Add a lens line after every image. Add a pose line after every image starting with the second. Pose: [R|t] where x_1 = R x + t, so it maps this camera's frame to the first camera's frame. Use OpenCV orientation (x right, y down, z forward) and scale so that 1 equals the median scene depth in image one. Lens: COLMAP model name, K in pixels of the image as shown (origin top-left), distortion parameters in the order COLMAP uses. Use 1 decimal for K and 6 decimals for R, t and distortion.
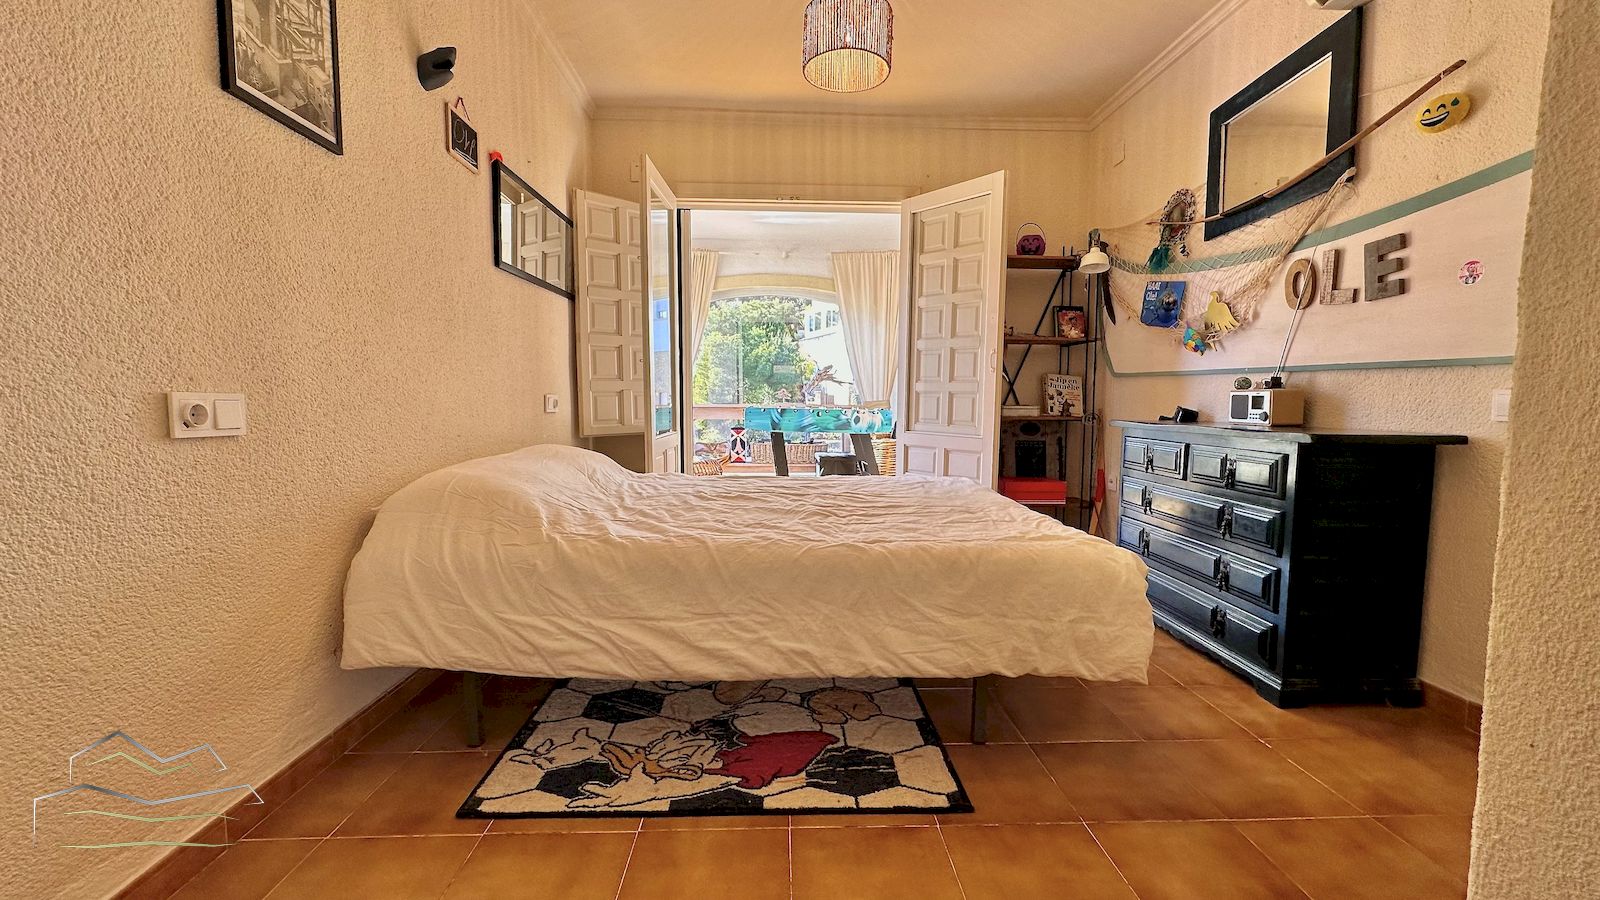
lens RADIAL K [[631.6, 0, 799.8], [0, 631.6, 447.2], [0, 0, 1]] dist [0.000449, 0.000055]
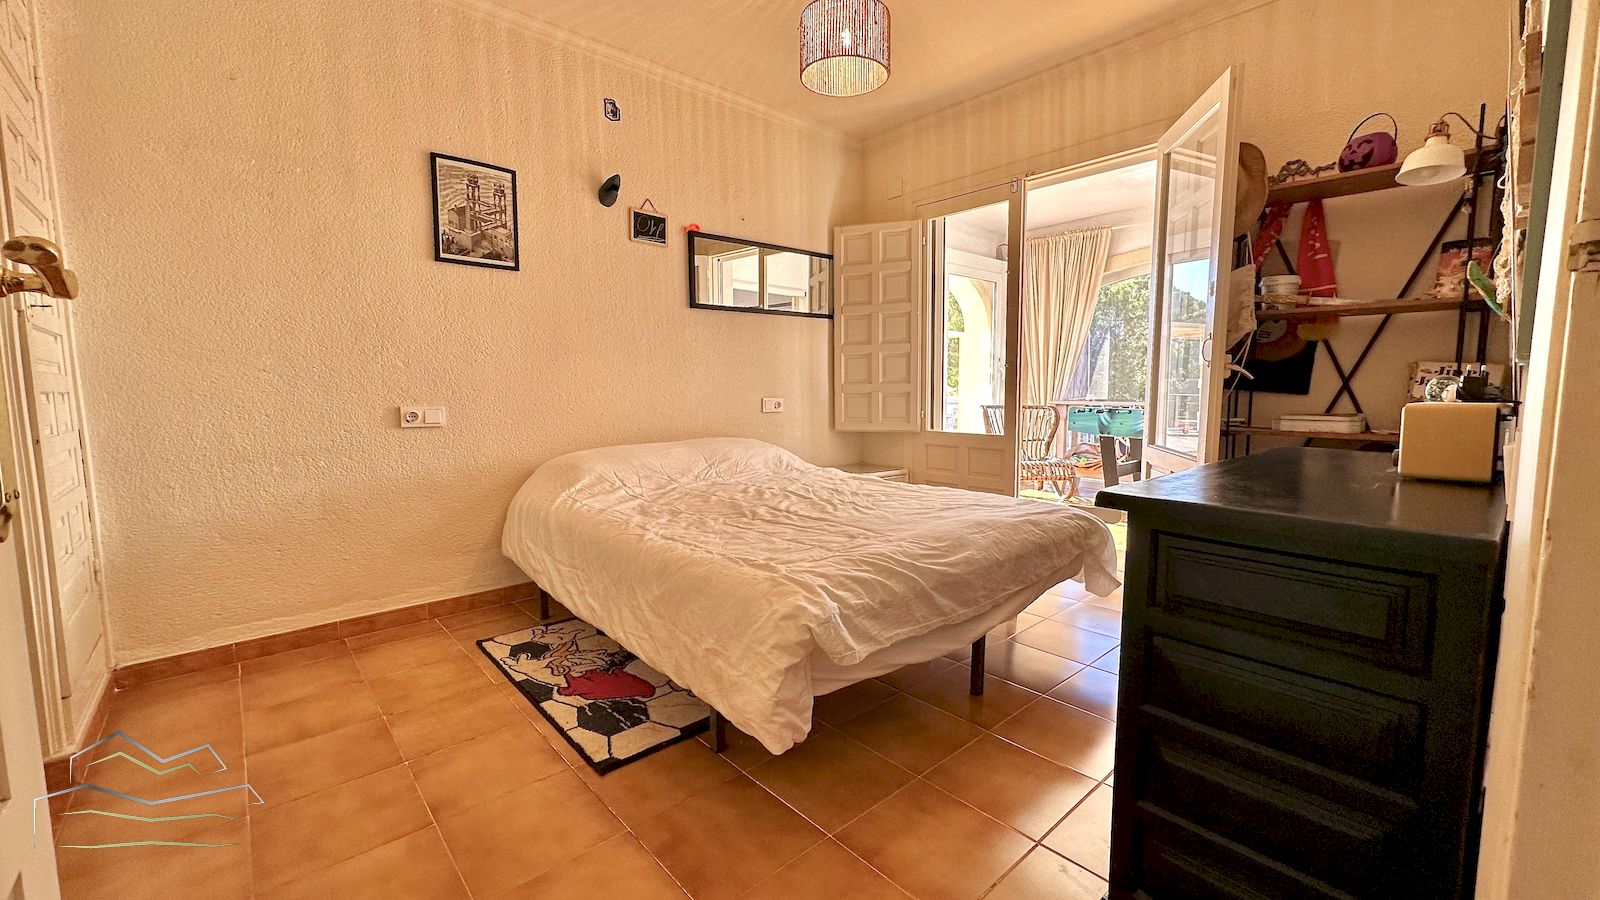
lens RADIAL K [[631.6, 0, 800.7], [0, 631.6, 449.1], [0, 0, 1]] dist [0.000449, 0.000055]
pose [[0.641435, 0.065425, -0.764383, 1.235457], [-0.051313, 0.997785, 0.042342, -0.078585], [0.765459, 0.012063, 0.643371, 0.482821]]
